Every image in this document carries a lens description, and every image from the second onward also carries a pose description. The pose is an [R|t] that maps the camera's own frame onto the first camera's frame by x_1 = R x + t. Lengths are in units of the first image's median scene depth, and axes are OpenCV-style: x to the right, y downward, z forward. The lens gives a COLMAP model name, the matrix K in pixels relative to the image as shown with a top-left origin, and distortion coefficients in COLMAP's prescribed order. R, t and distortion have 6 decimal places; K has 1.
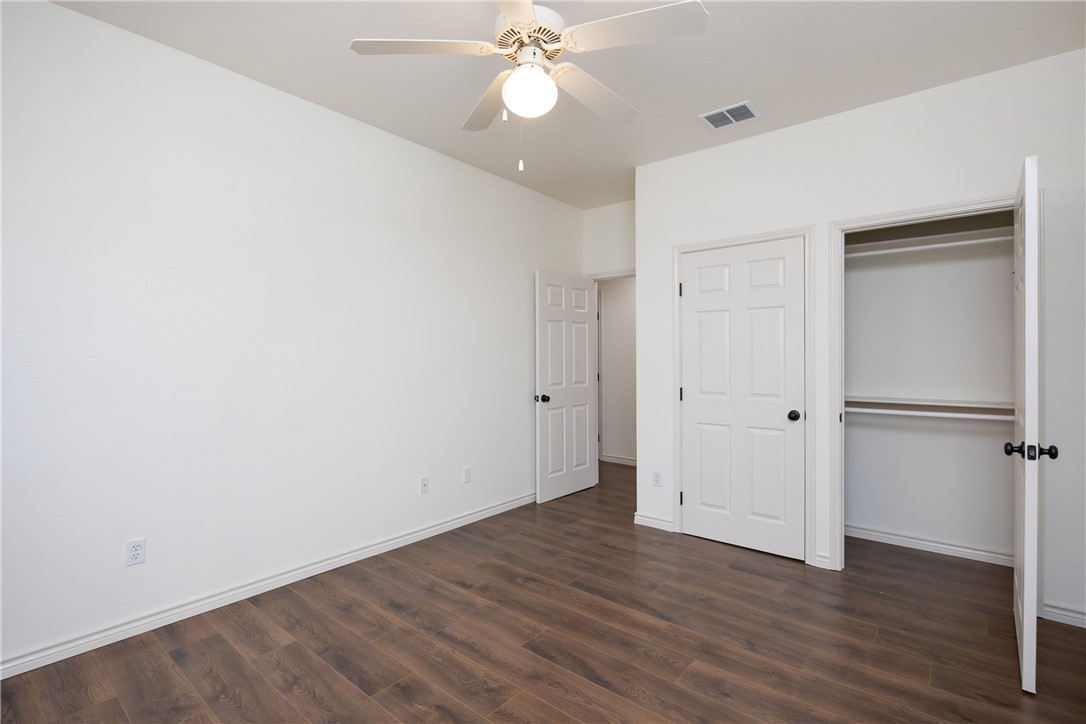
lens RADIAL K [[512.2, 0, 534.3], [0, 512.2, 362.4], [0, 0, 1]] dist [-0.012280, 0.001132]
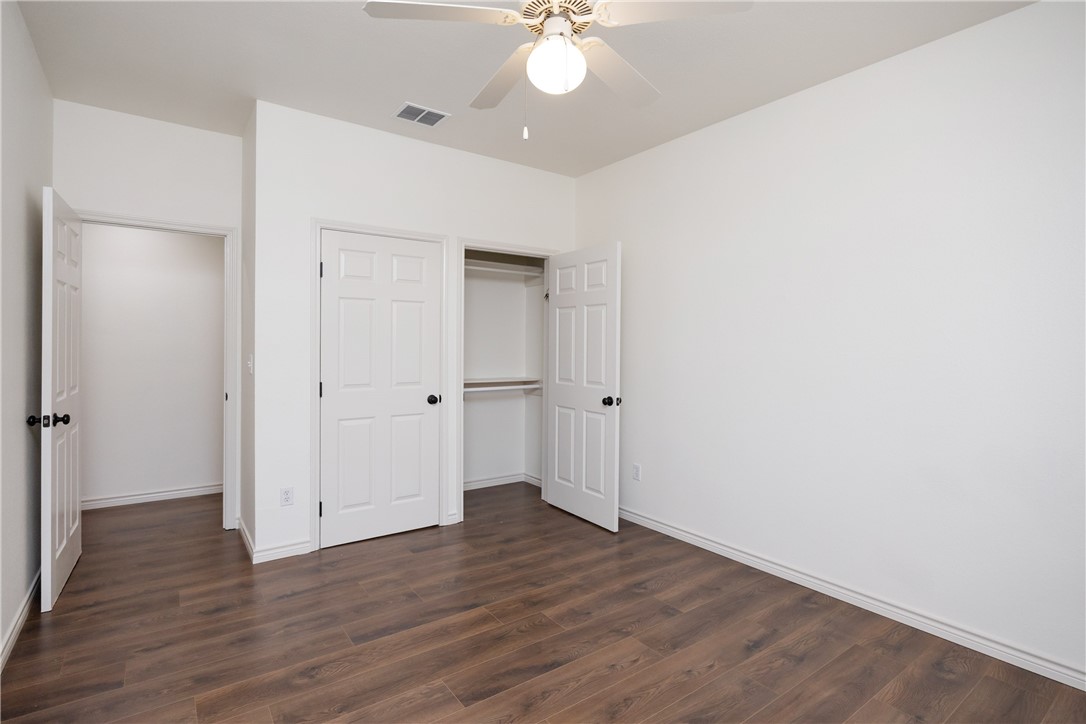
lens RADIAL K [[512.2, 0, 568.3], [0, 512.2, 350.0], [0, 0, 1]] dist [-0.012280, 0.001132]
pose [[0.226556, -0.000694, 0.973998, -0.593268], [0.000174, 1.000000, 0.000672, -0.007111], [-0.973998, 0.000018, 0.226556, 0.506466]]
